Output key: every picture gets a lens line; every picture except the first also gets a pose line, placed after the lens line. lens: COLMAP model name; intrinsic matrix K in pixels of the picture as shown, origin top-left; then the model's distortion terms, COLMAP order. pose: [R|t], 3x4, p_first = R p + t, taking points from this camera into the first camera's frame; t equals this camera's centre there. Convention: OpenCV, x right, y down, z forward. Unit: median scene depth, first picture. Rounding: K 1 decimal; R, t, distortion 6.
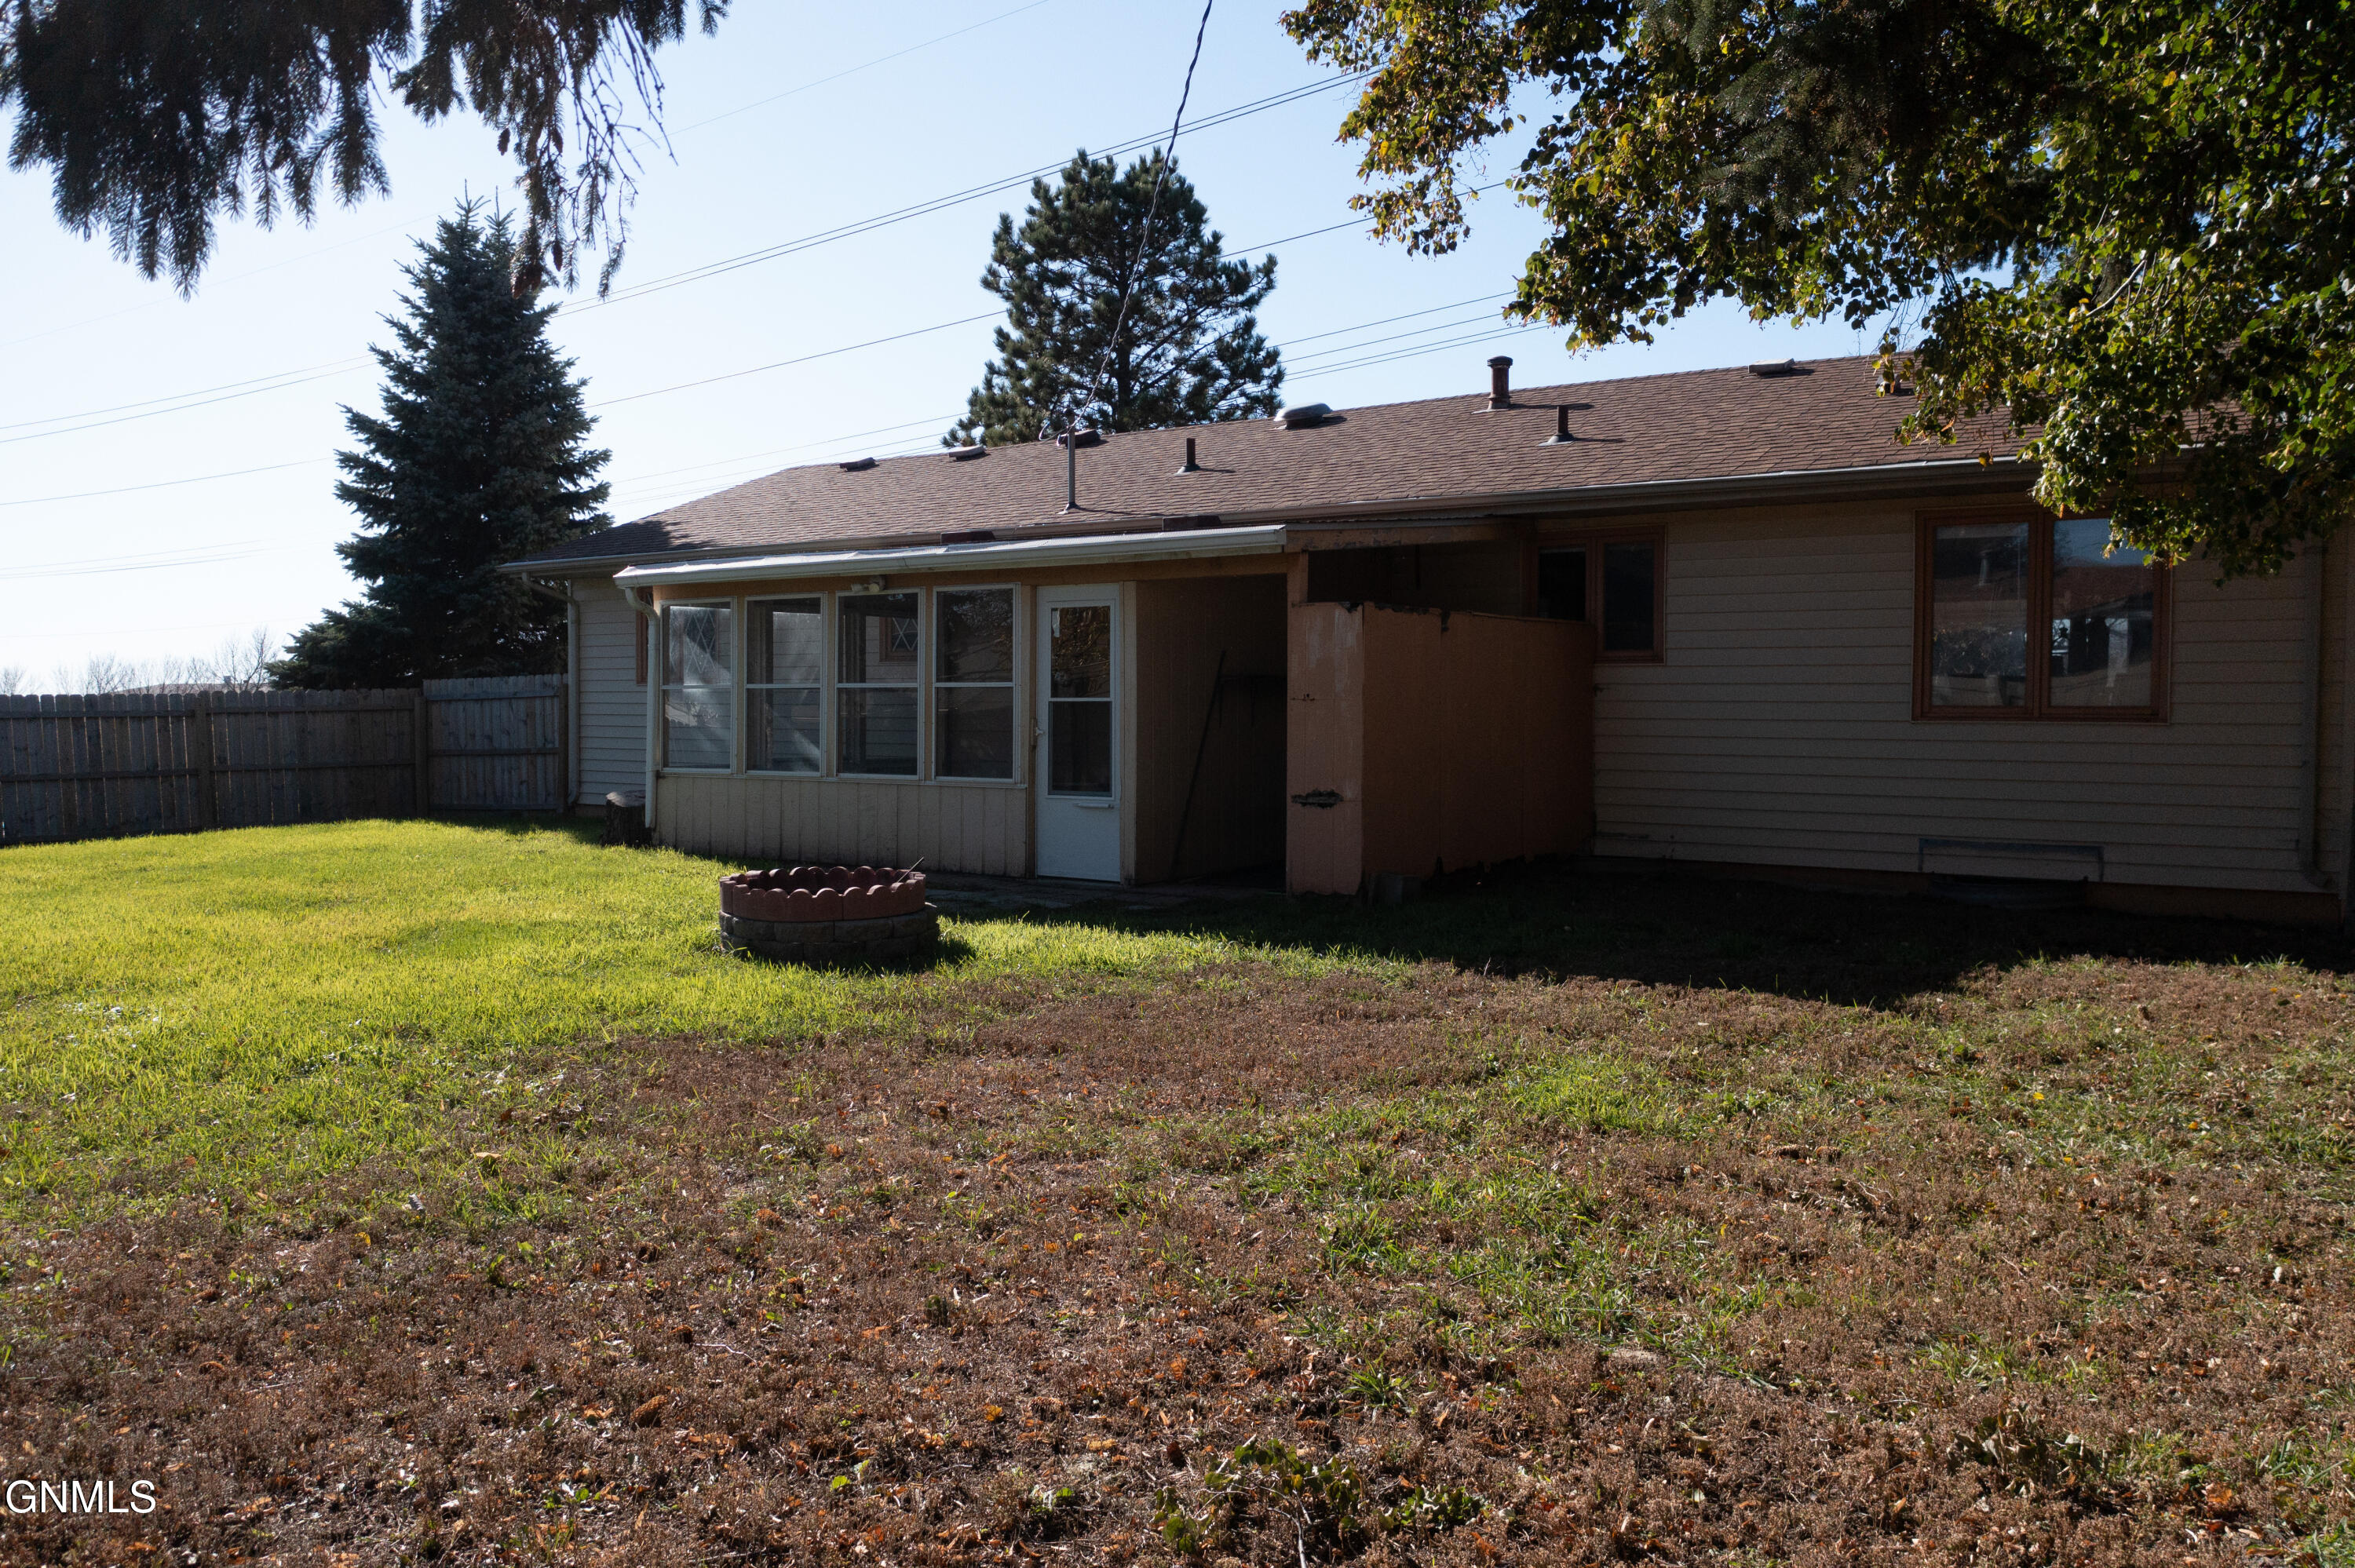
lens RADIAL K [[1862.0, 0, 1177.5], [0, 1862.0, 784.0], [0, 0, 1]] dist [-0.003079, 0.000032]
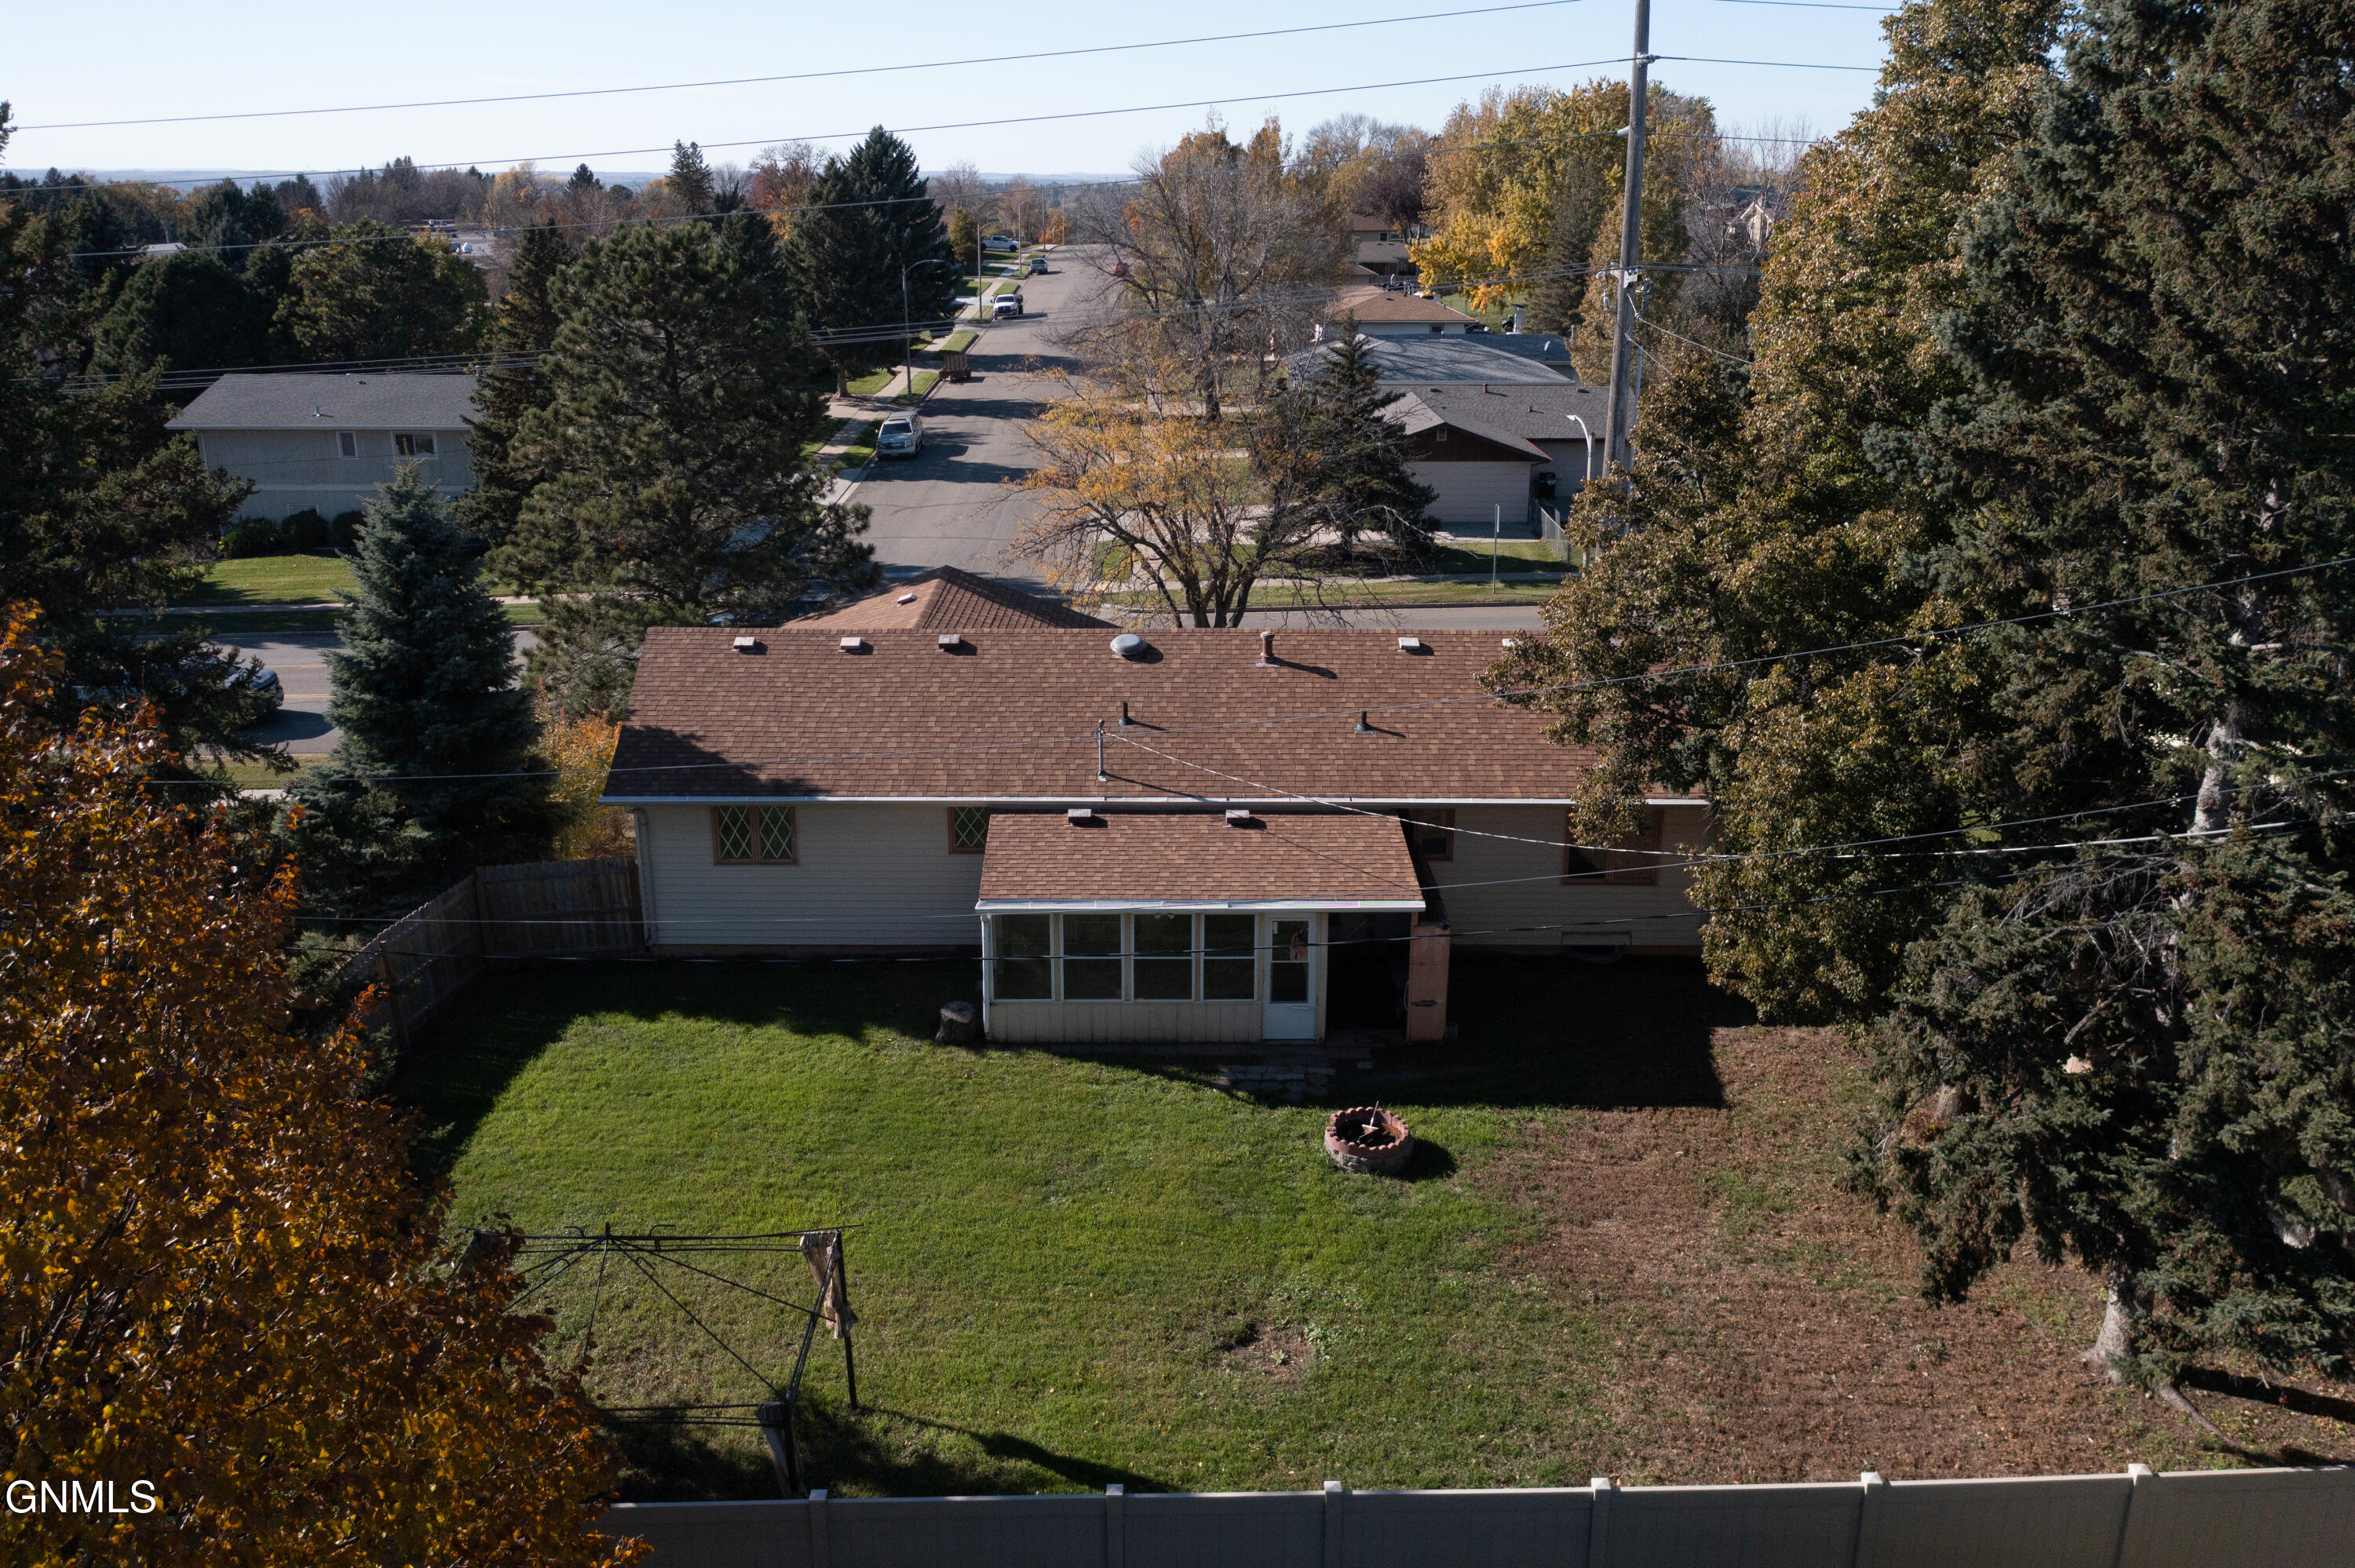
lens RADIAL K [[1862.0, 0, 1177.5], [0, 1862.0, 784.0], [0, 0, 1]] dist [-0.003079, 0.000032]
pose [[0.802717, -0.187802, 0.566017, -1.288011], [0.019477, 0.956870, 0.289863, -0.837184], [-0.596042, -0.221653, 0.771754, -0.505533]]
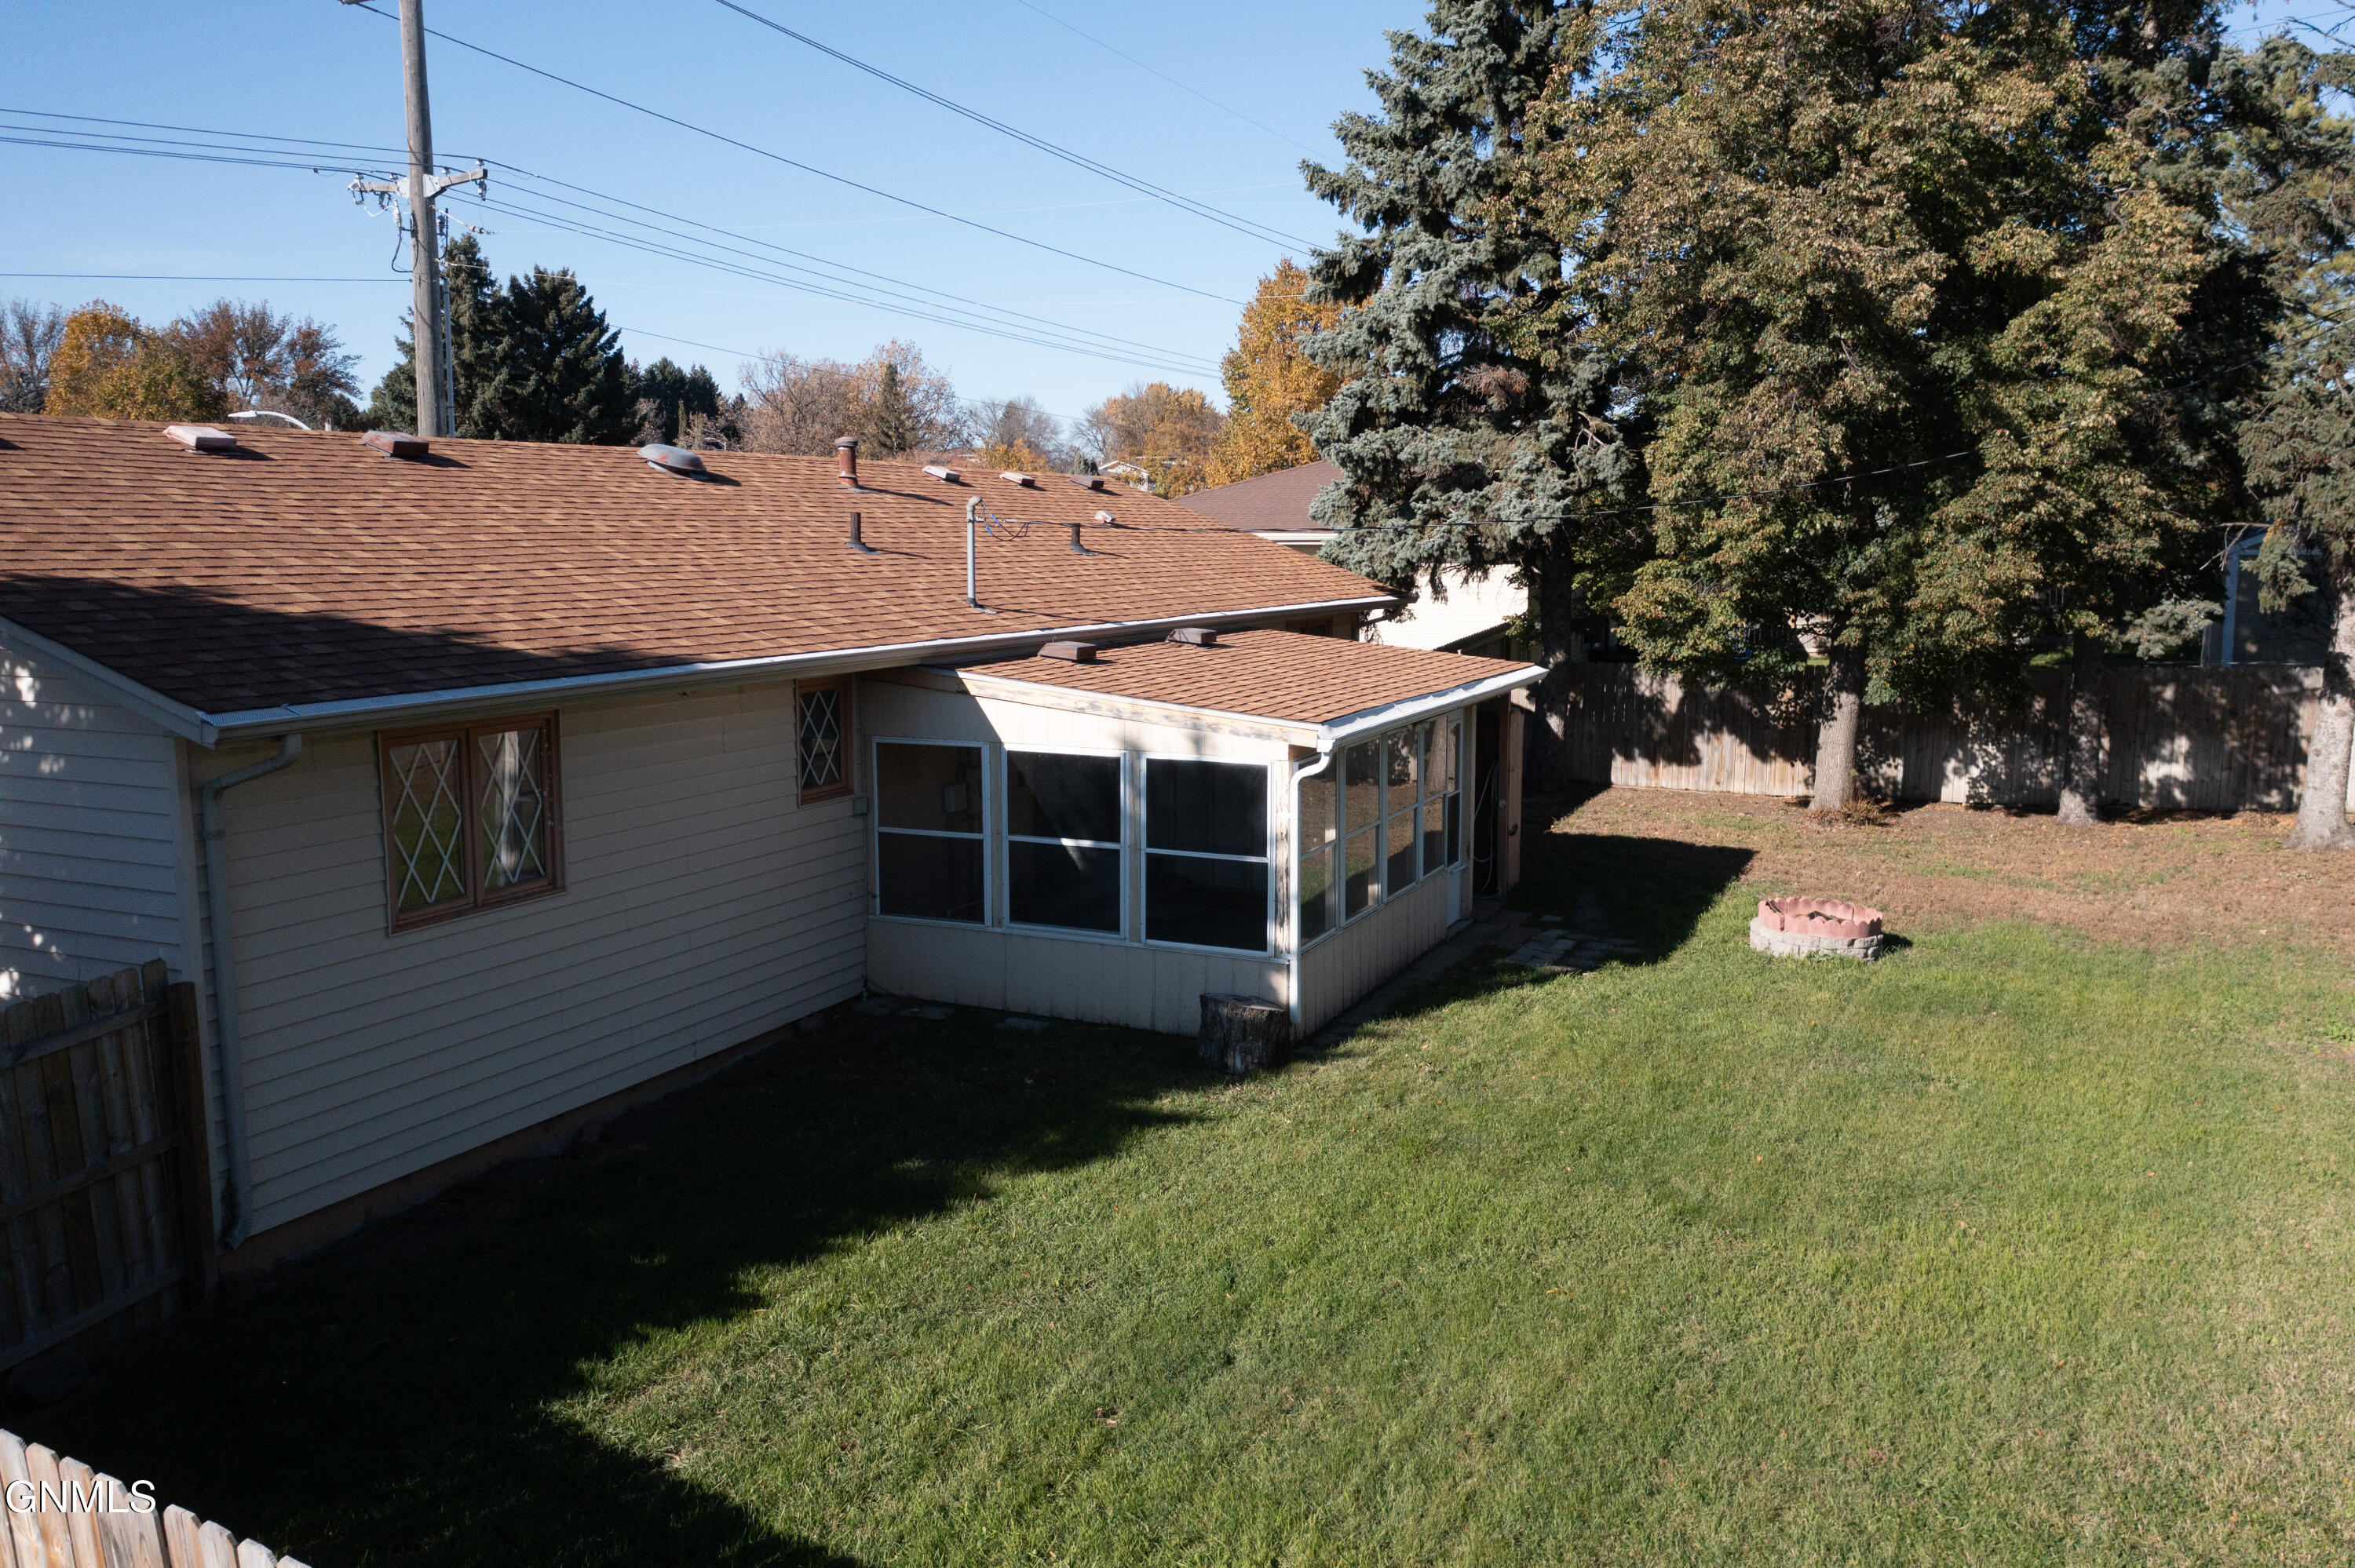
lens RADIAL K [[1886.6, 0, 1177.5], [0, 1886.6, 784.0], [0, 0, 1]] dist [-0.004379, -0.002007]
pose [[-0.204972, -0.140004, 0.968703, -1.285986], [0.037873, 0.987841, 0.150783, -0.256189], [-0.978035, 0.067594, -0.197177, 1.419292]]
